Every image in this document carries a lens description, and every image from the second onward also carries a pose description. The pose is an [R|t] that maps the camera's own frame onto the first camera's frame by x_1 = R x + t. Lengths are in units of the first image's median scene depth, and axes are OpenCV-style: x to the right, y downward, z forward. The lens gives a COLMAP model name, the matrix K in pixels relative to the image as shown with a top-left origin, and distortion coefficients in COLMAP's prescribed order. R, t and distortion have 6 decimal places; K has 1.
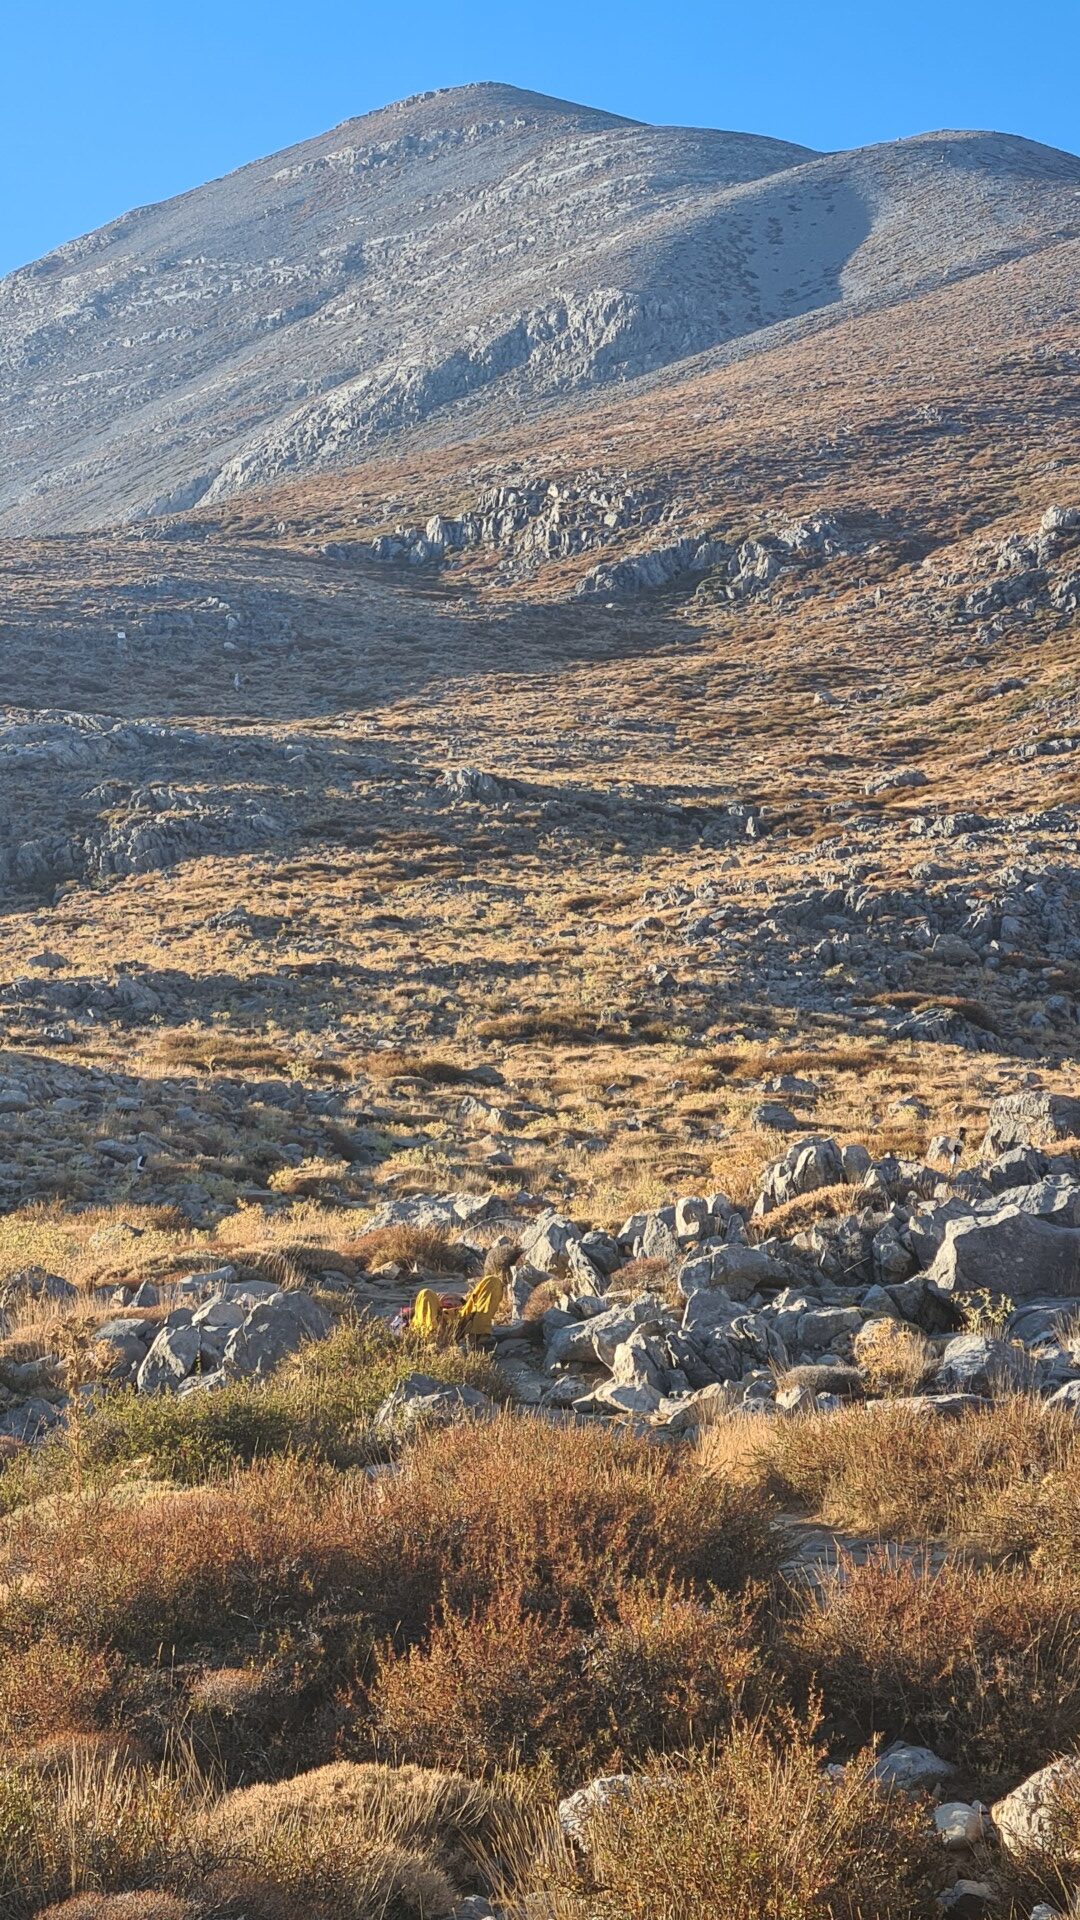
lens RADIAL K [[3968.2, 0, 539.2], [0, 3968.2, 960.5], [0, 0, 1]] dist [-0.195593, 0.000000]
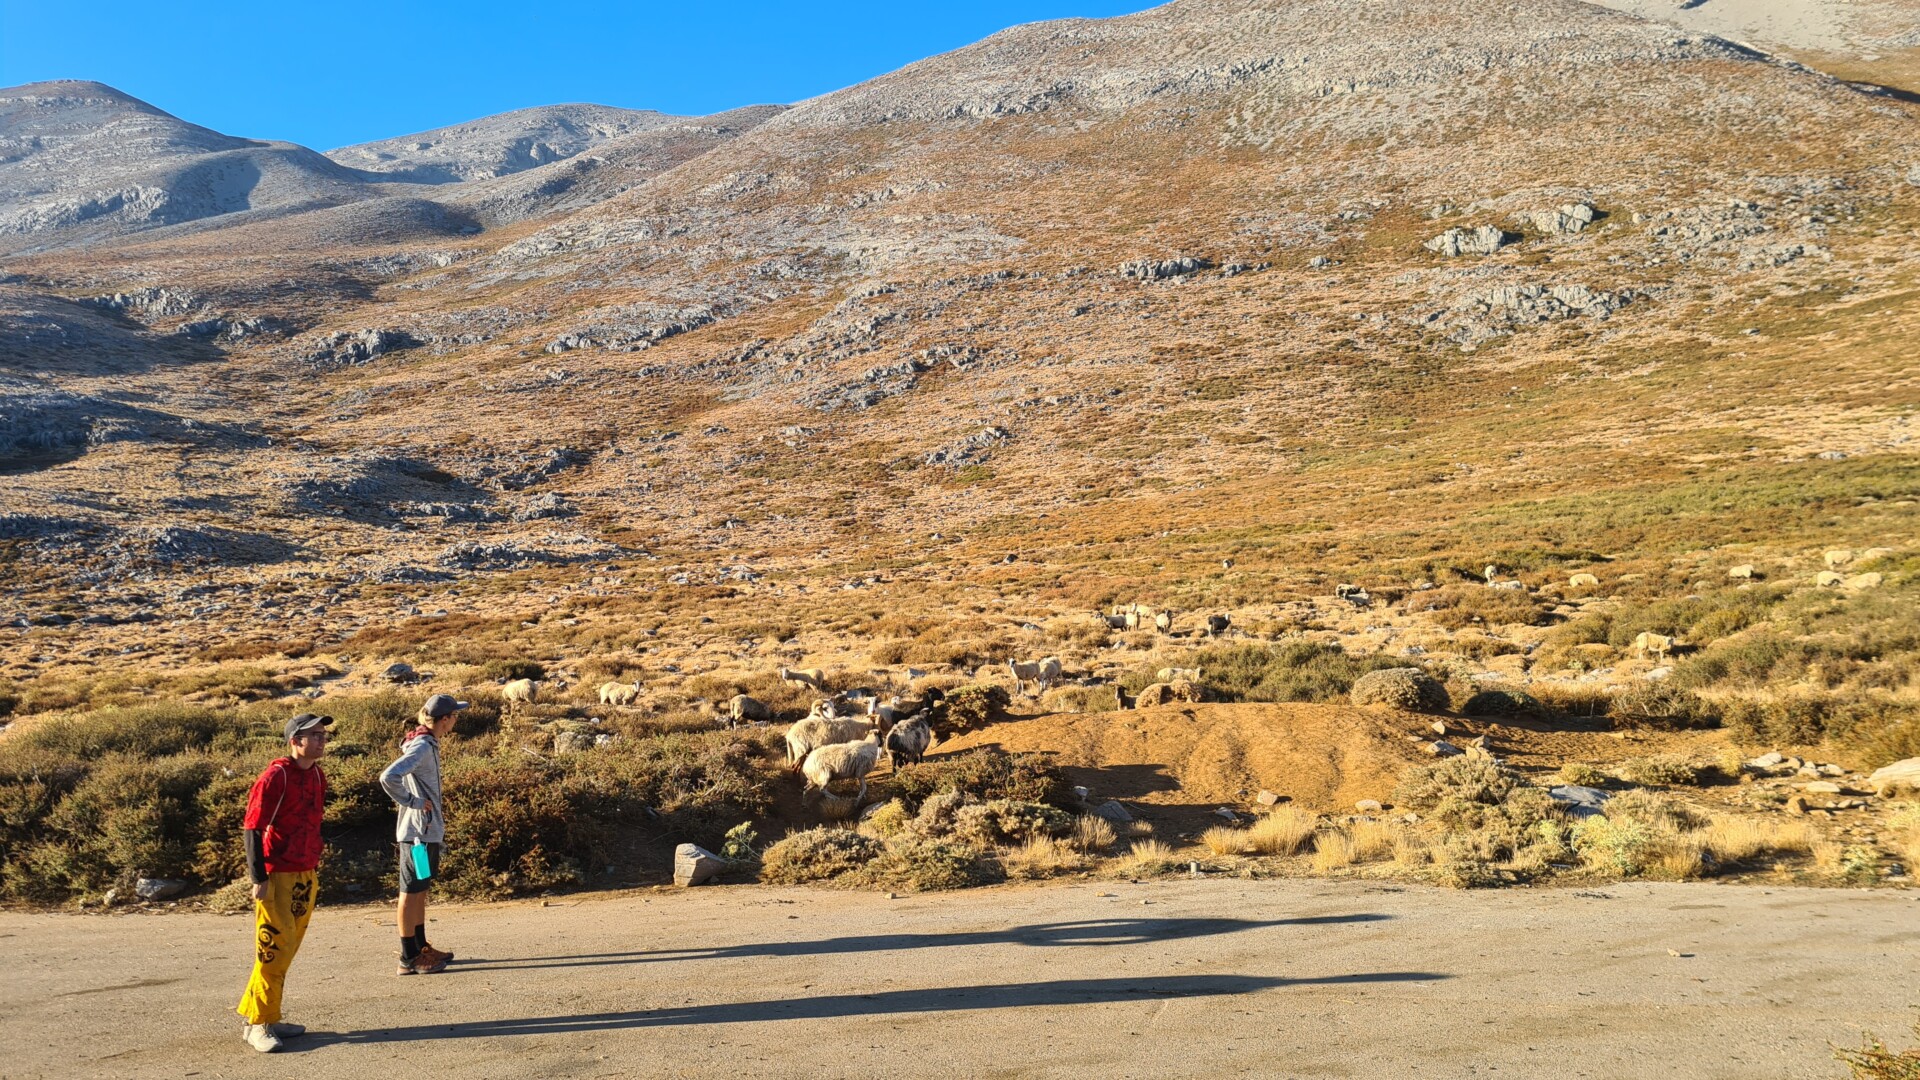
lens RADIAL K [[1430.5, 0, 957.3], [0, 1430.5, 539.2], [0, 0, 1]] dist [0.063020, -0.021974]
pose [[0.839436, 0.050063, 0.541148, -0.086202], [-0.095850, 0.993777, 0.056747, -0.047013], [-0.534939, -0.099505, 0.839010, -0.375719]]
